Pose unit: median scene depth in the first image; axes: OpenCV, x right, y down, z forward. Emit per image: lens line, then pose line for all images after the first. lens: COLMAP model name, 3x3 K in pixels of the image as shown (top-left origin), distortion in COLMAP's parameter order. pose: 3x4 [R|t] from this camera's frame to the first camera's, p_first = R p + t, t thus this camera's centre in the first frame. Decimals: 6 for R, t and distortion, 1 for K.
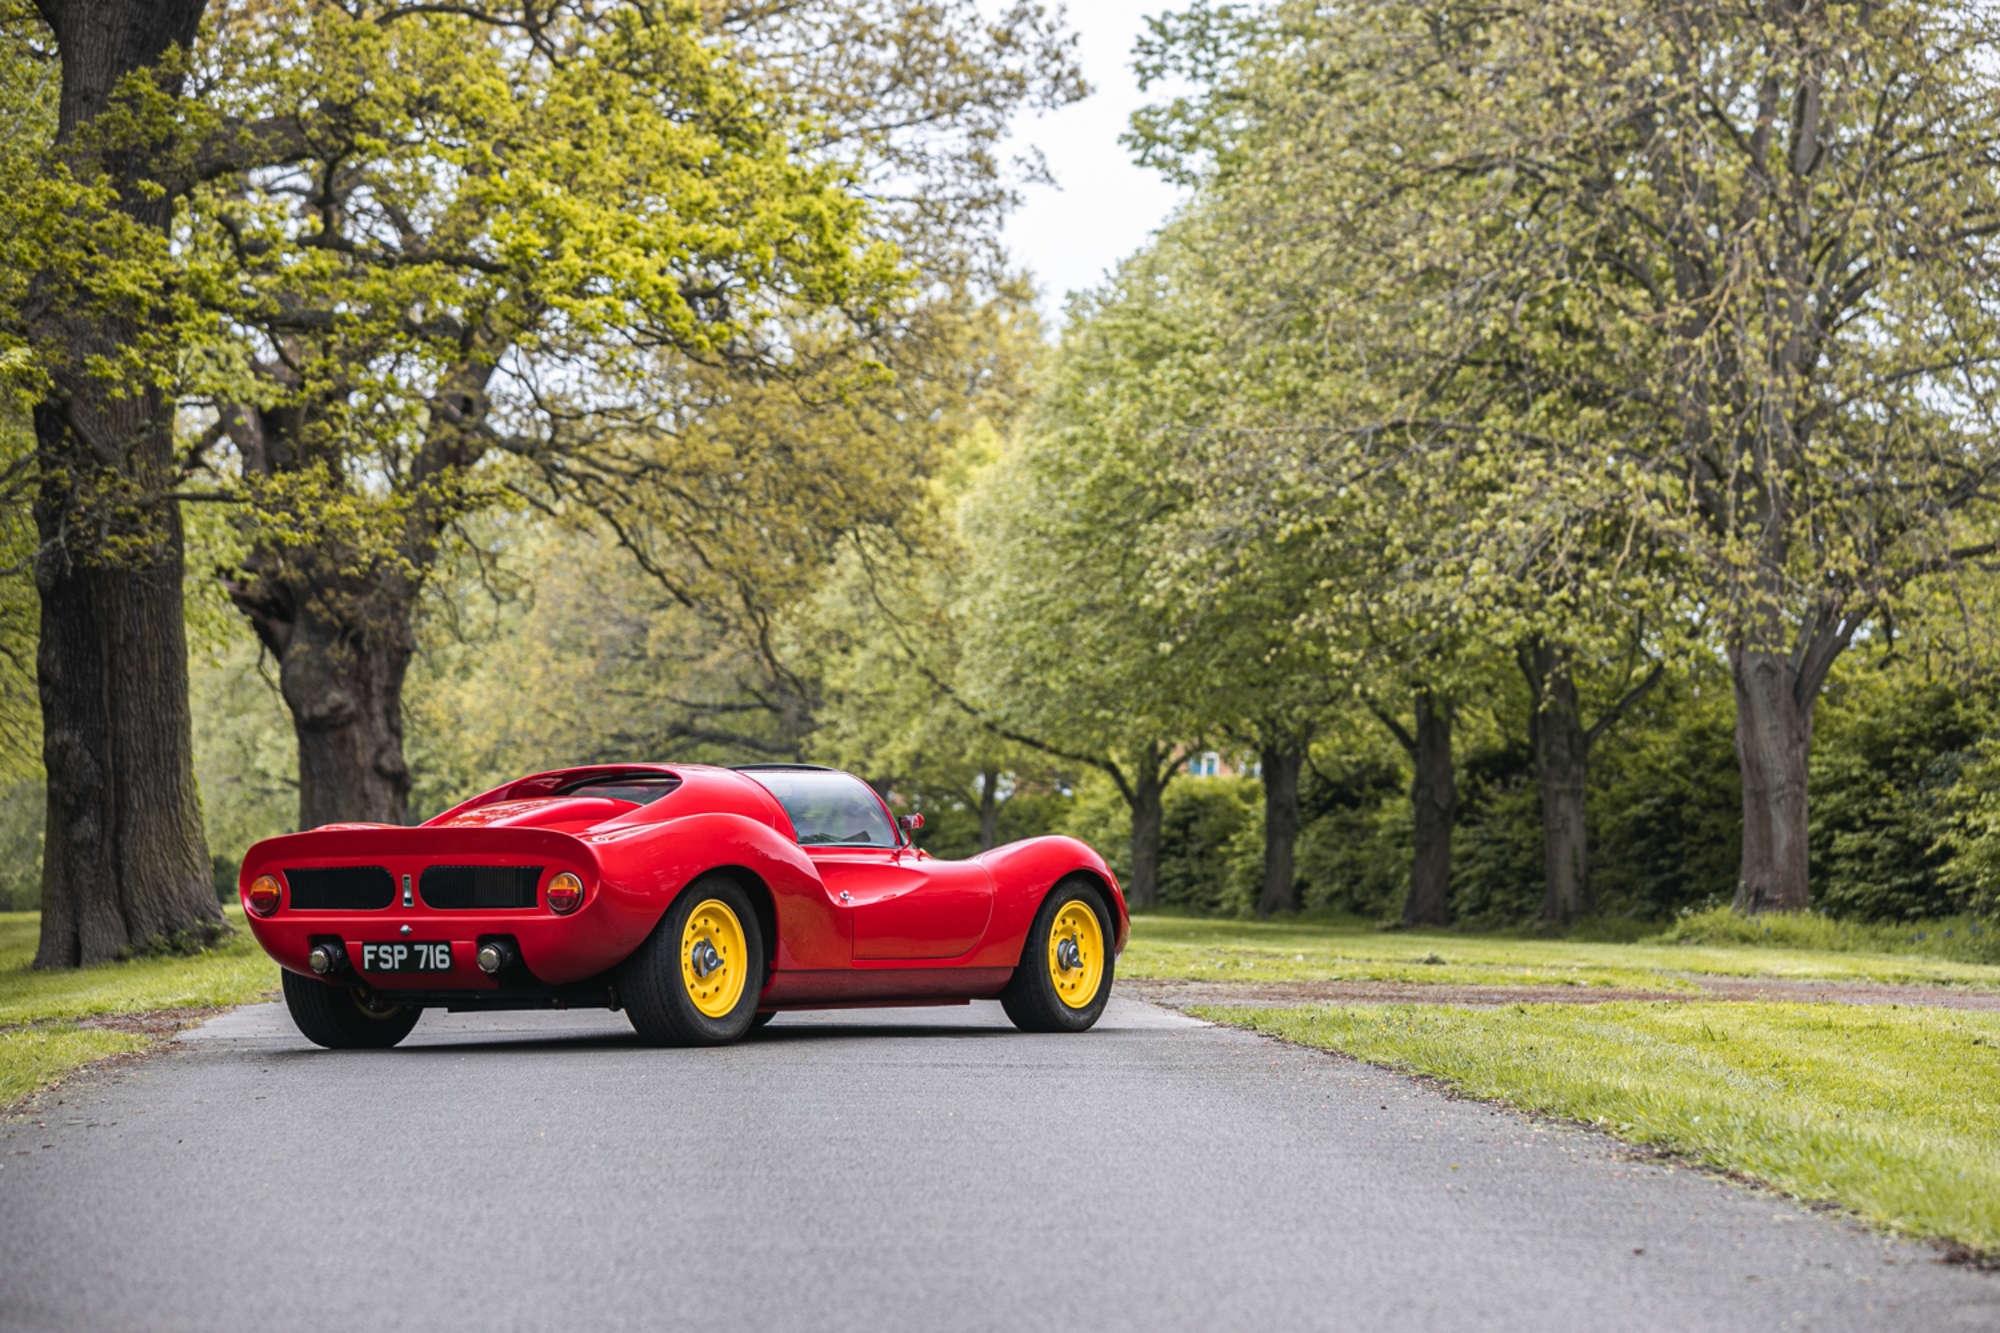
lens RADIAL K [[5875.6, 0, 1000.0], [0, 5875.6, 666.5], [0, 0, 1]] dist [-0.055577, 0.014748]
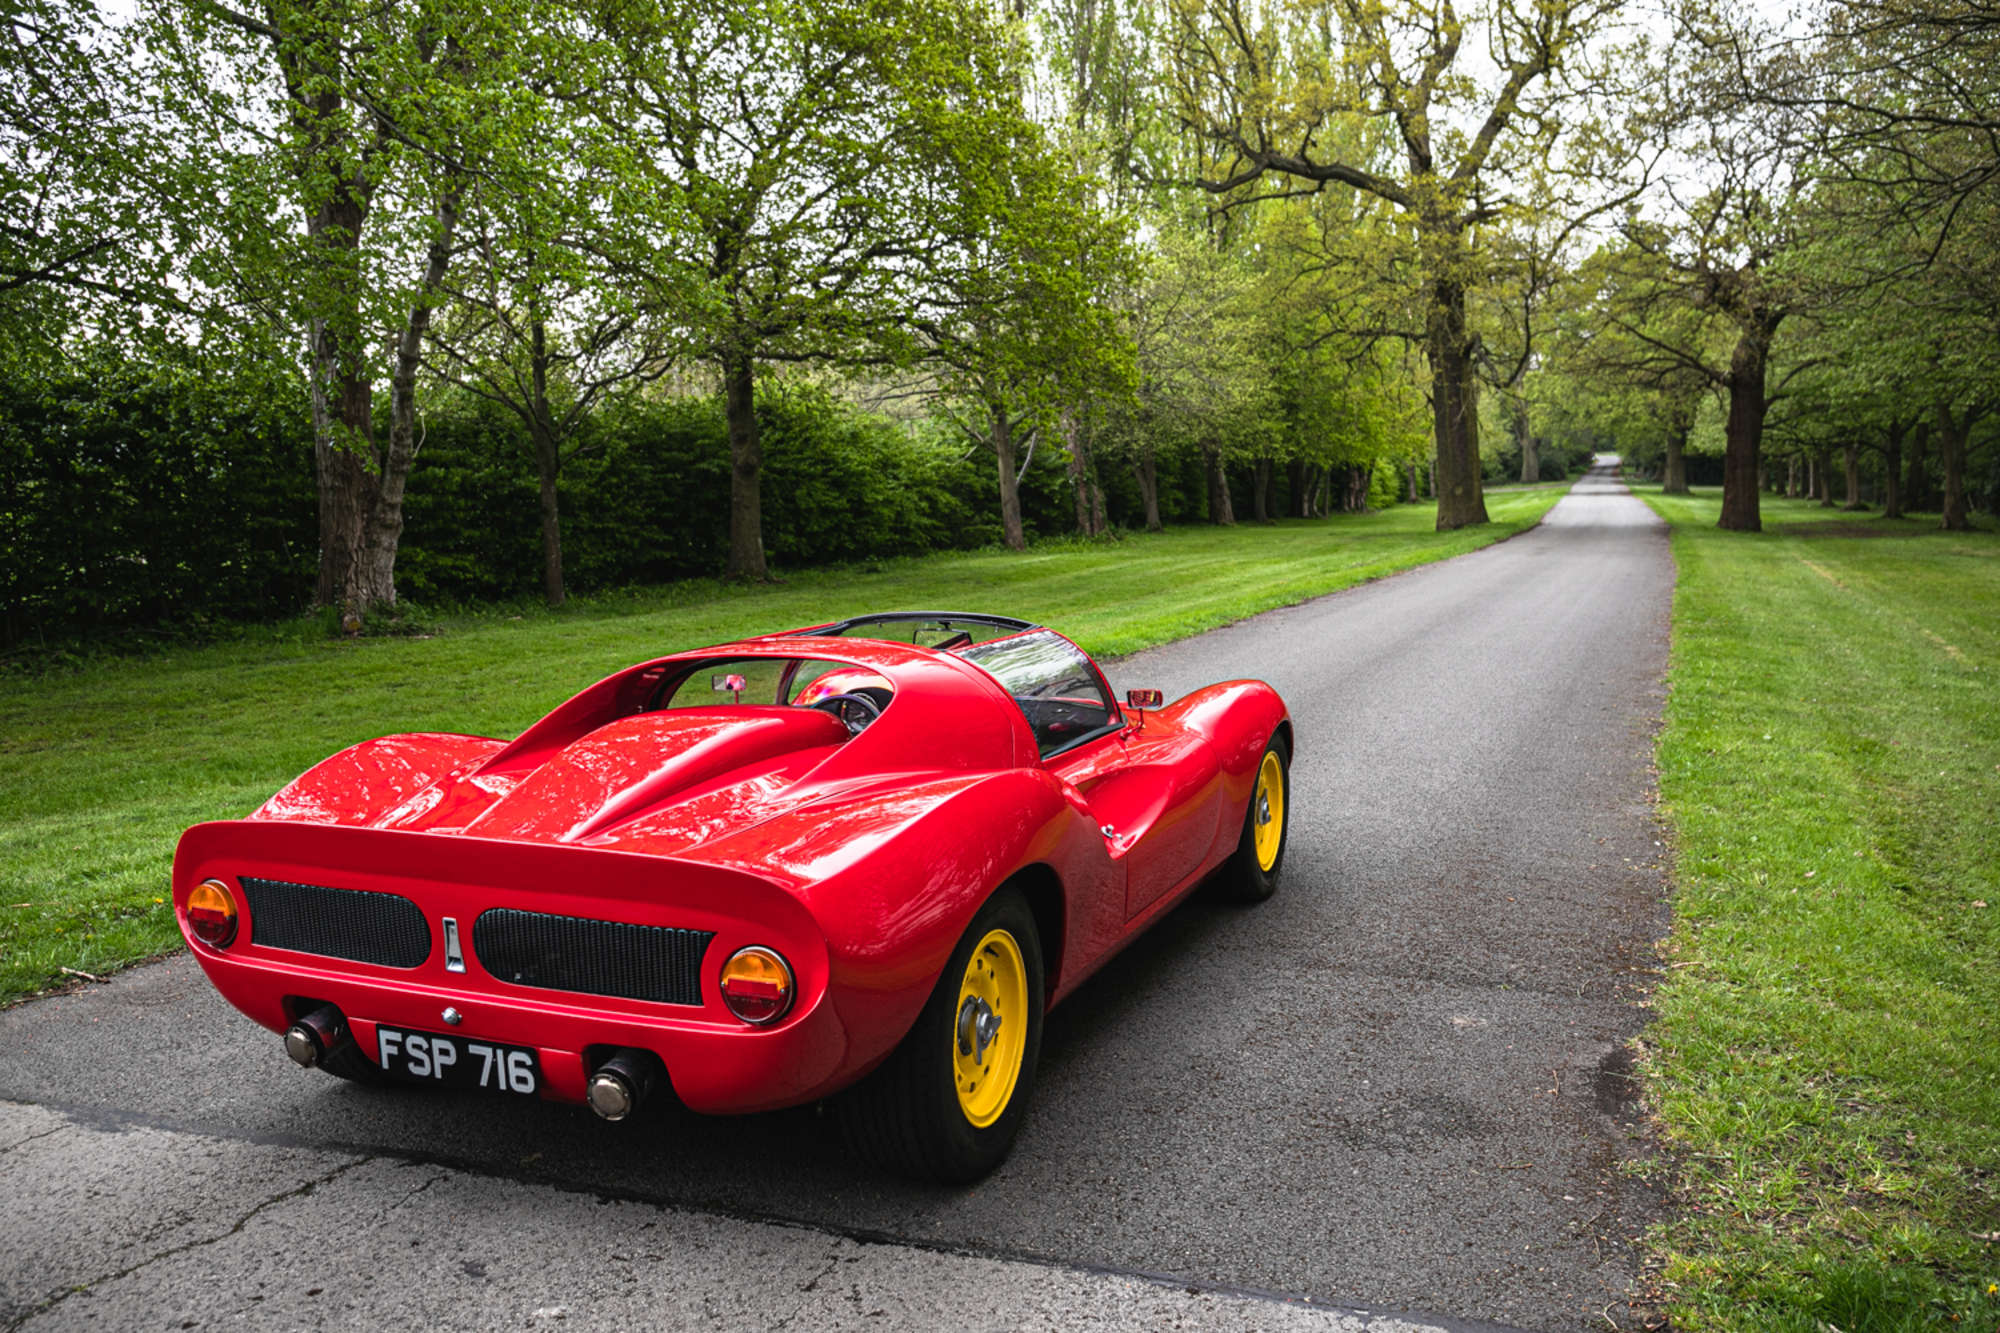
lens RADIAL K [[1693.5, 0, 1000.0], [0, 1693.5, 666.5], [0, 0, 1]] dist [-0.087979, 0.117062]
pose [[0.987763, -0.009291, 0.155685, -0.055540], [-0.012995, 0.989851, 0.141516, -0.007593], [-0.155420, -0.141808, 0.977617, 0.627456]]
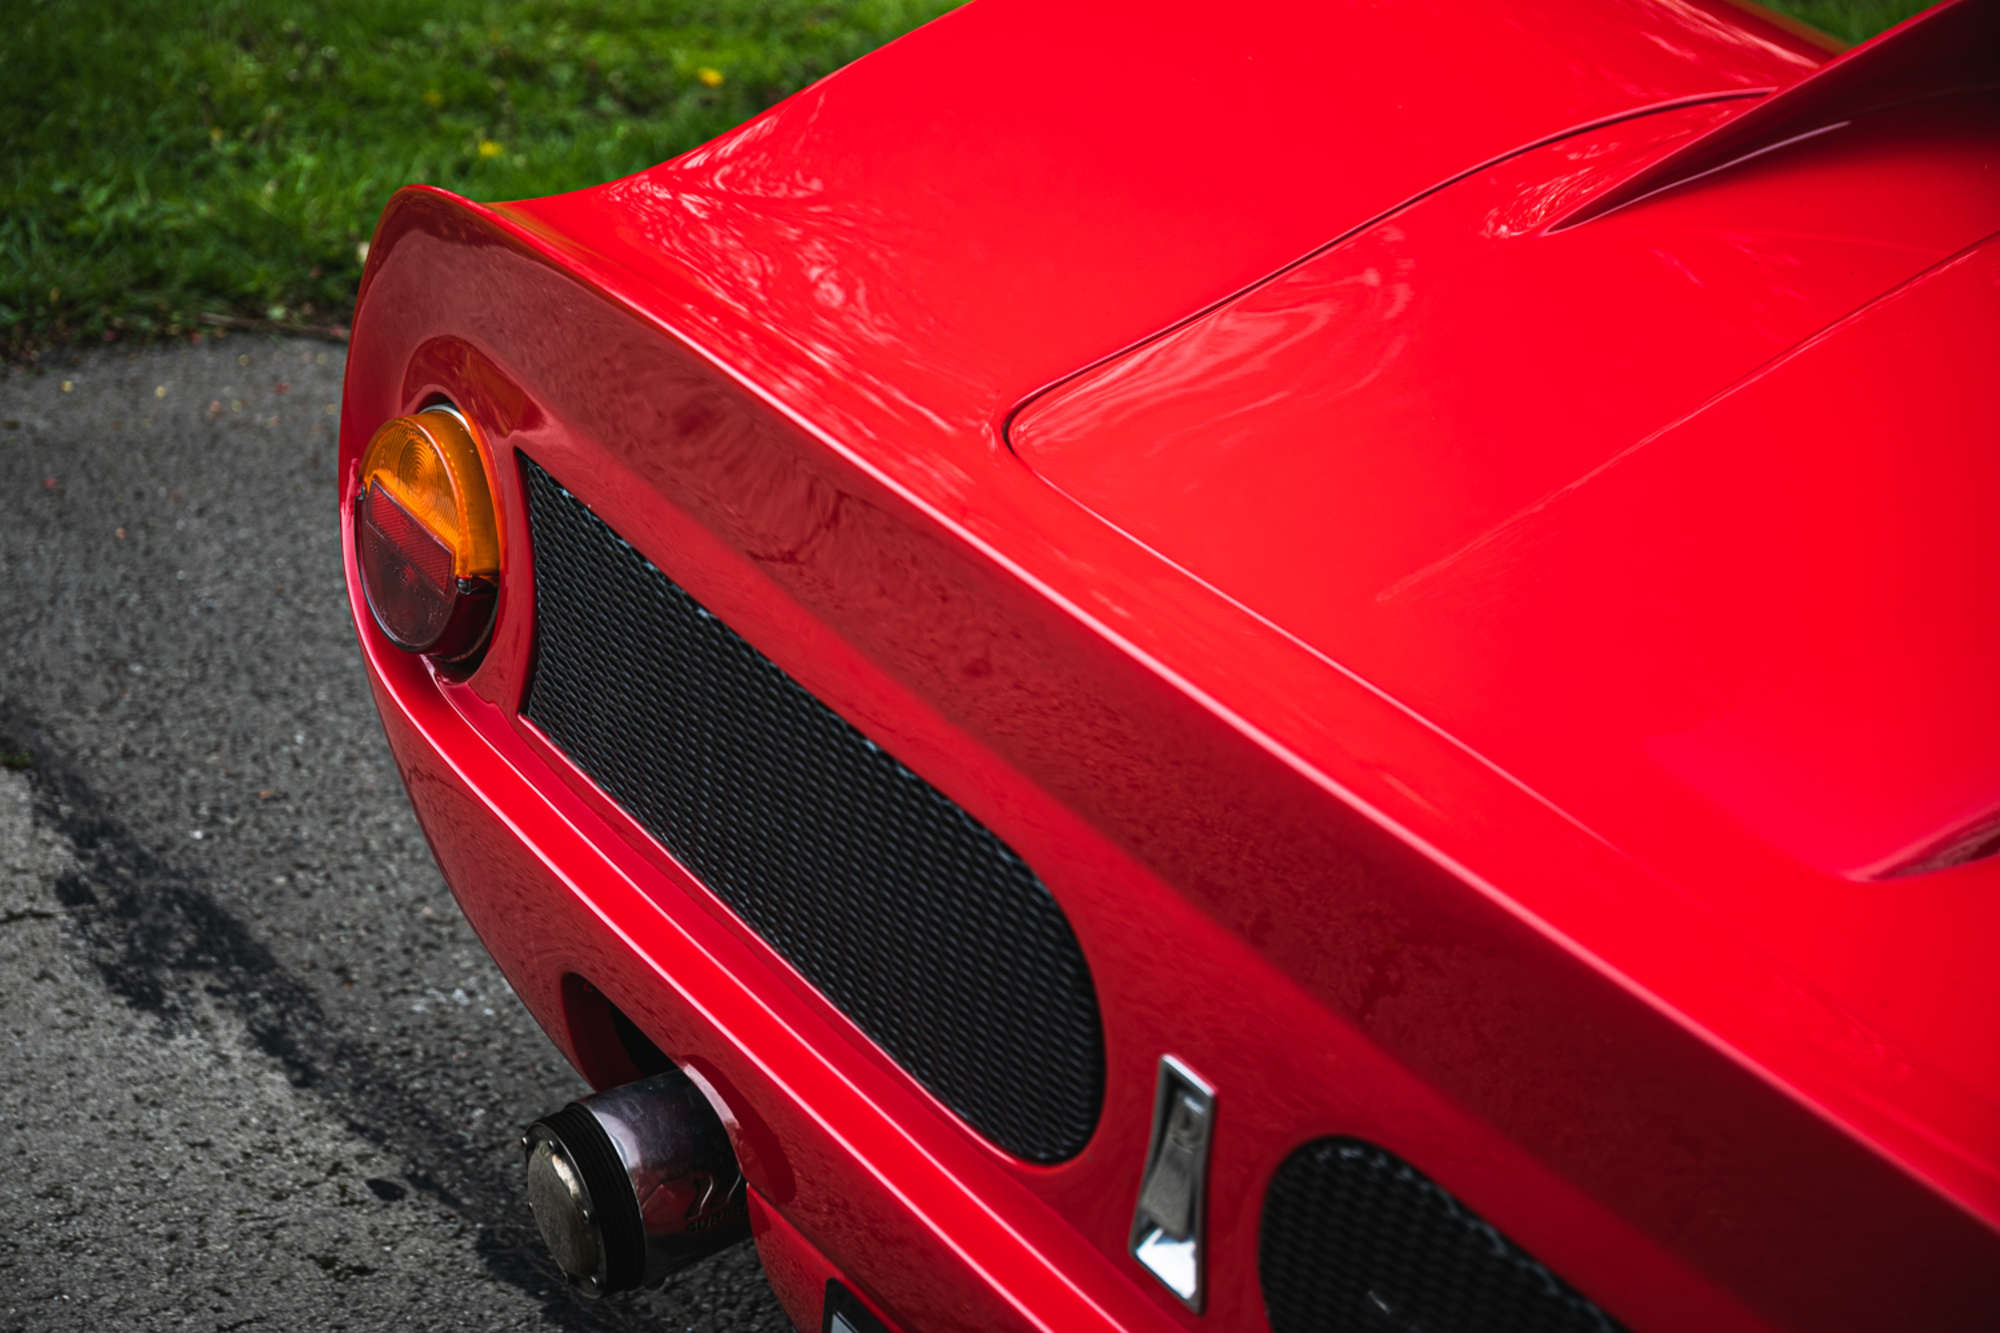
lens RADIAL K [[3681.9, 0, 1000.0], [0, 3681.9, 666.5], [0, 0, 1]] dist [0.122739, 0.124897]
pose [[0.918610, 0.301261, -0.255730, -0.065813], [-0.156119, 0.871176, 0.465488, -0.003077], [0.363019, -0.387677, 0.847304, 0.700185]]
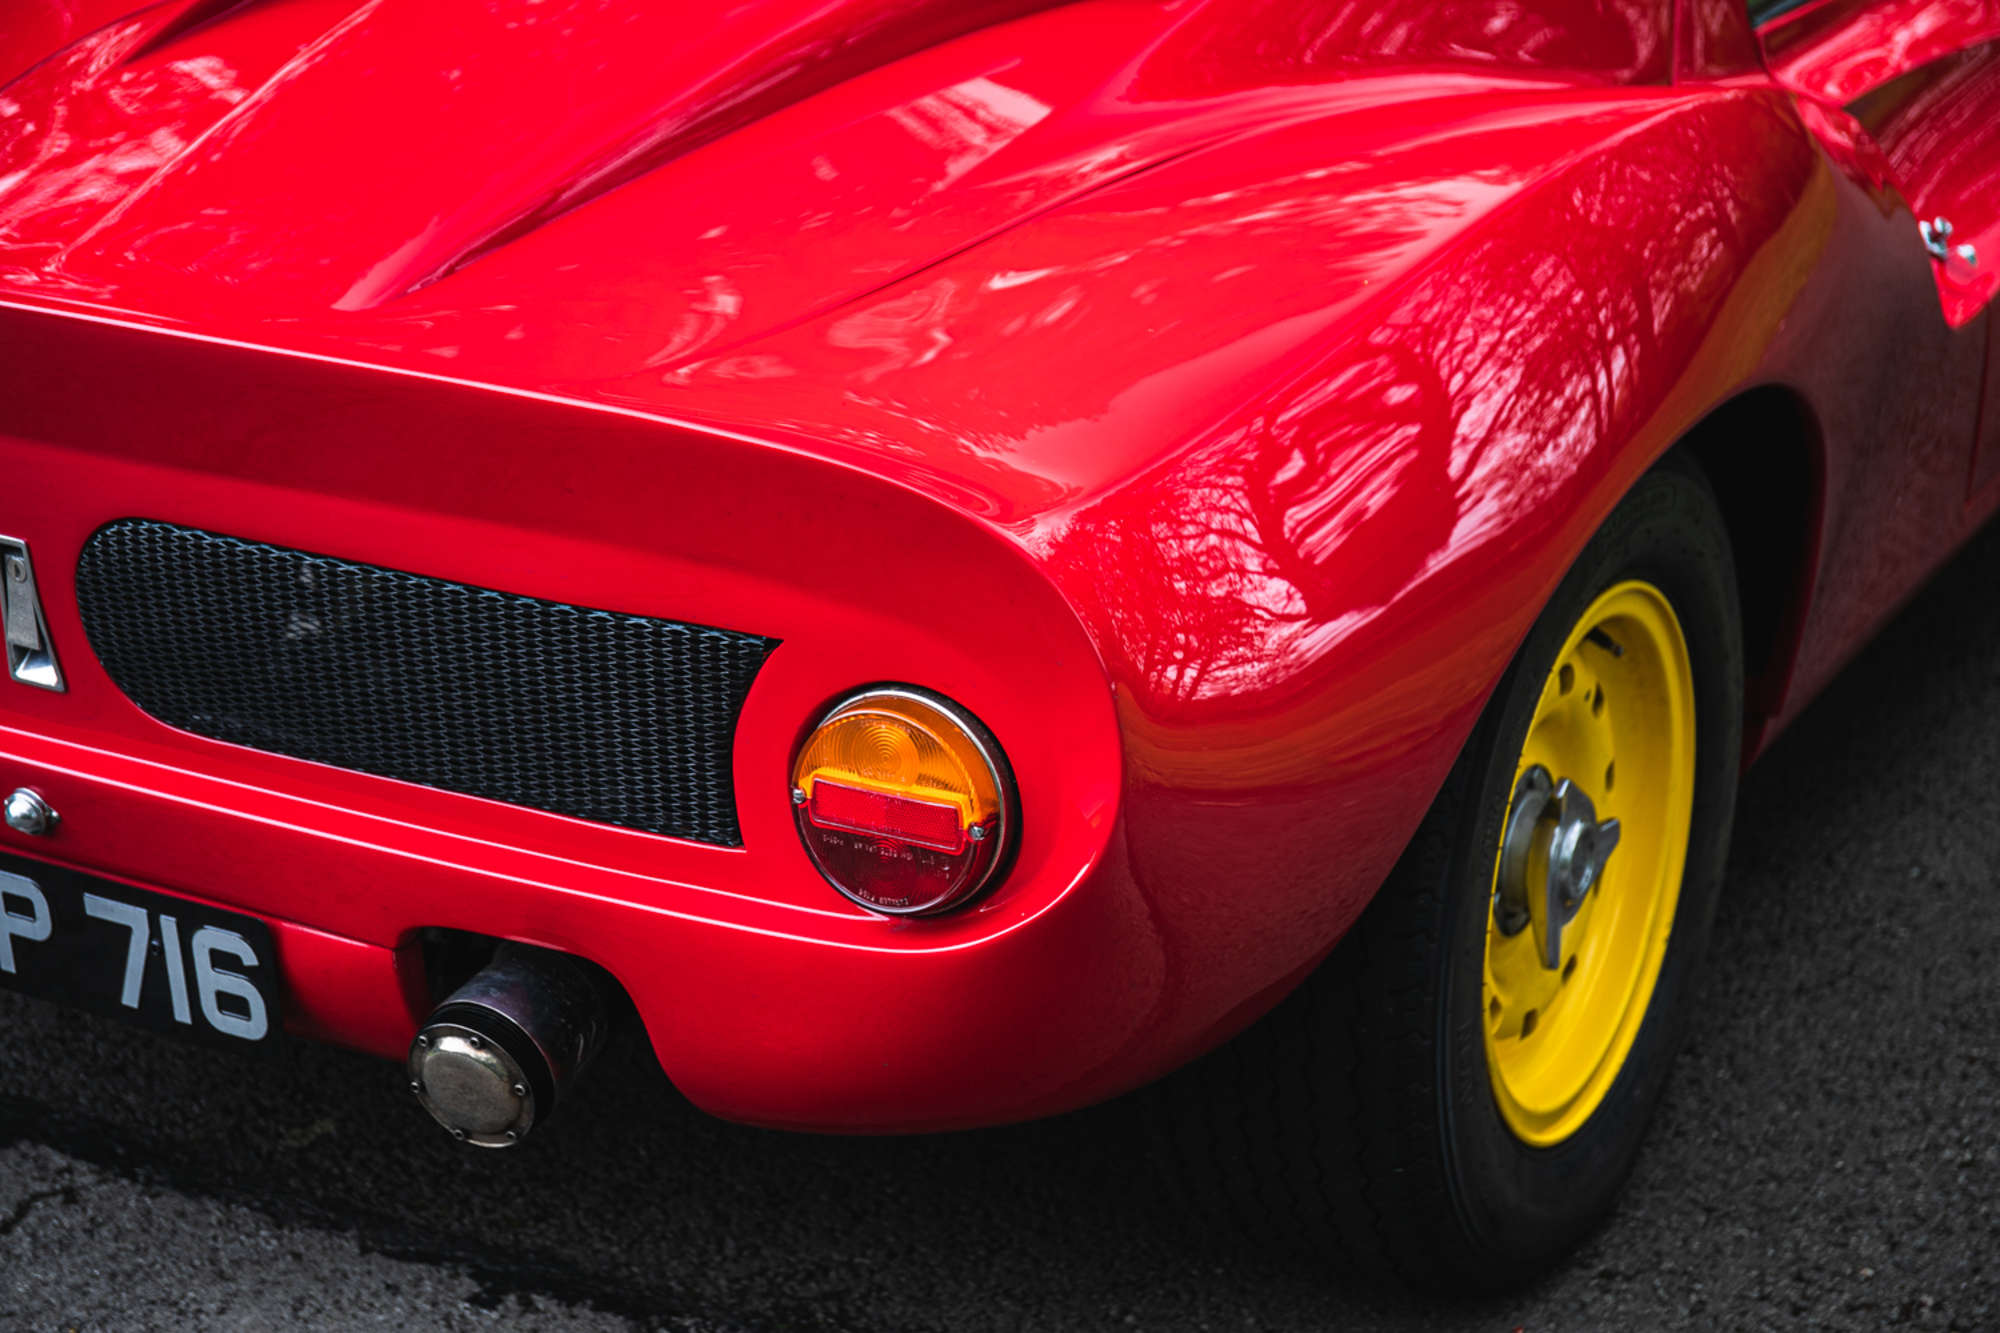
lens RADIAL K [[3681.9, 0, 1000.0], [0, 3681.9, 666.5], [0, 0, 1]] dist [0.122739, 0.124897]
pose [[0.999871, -0.005746, 0.014968, -0.053326], [-0.000673, 0.917709, 0.397254, -0.005237], [-0.016019, -0.397213, 0.917587, 0.662887]]
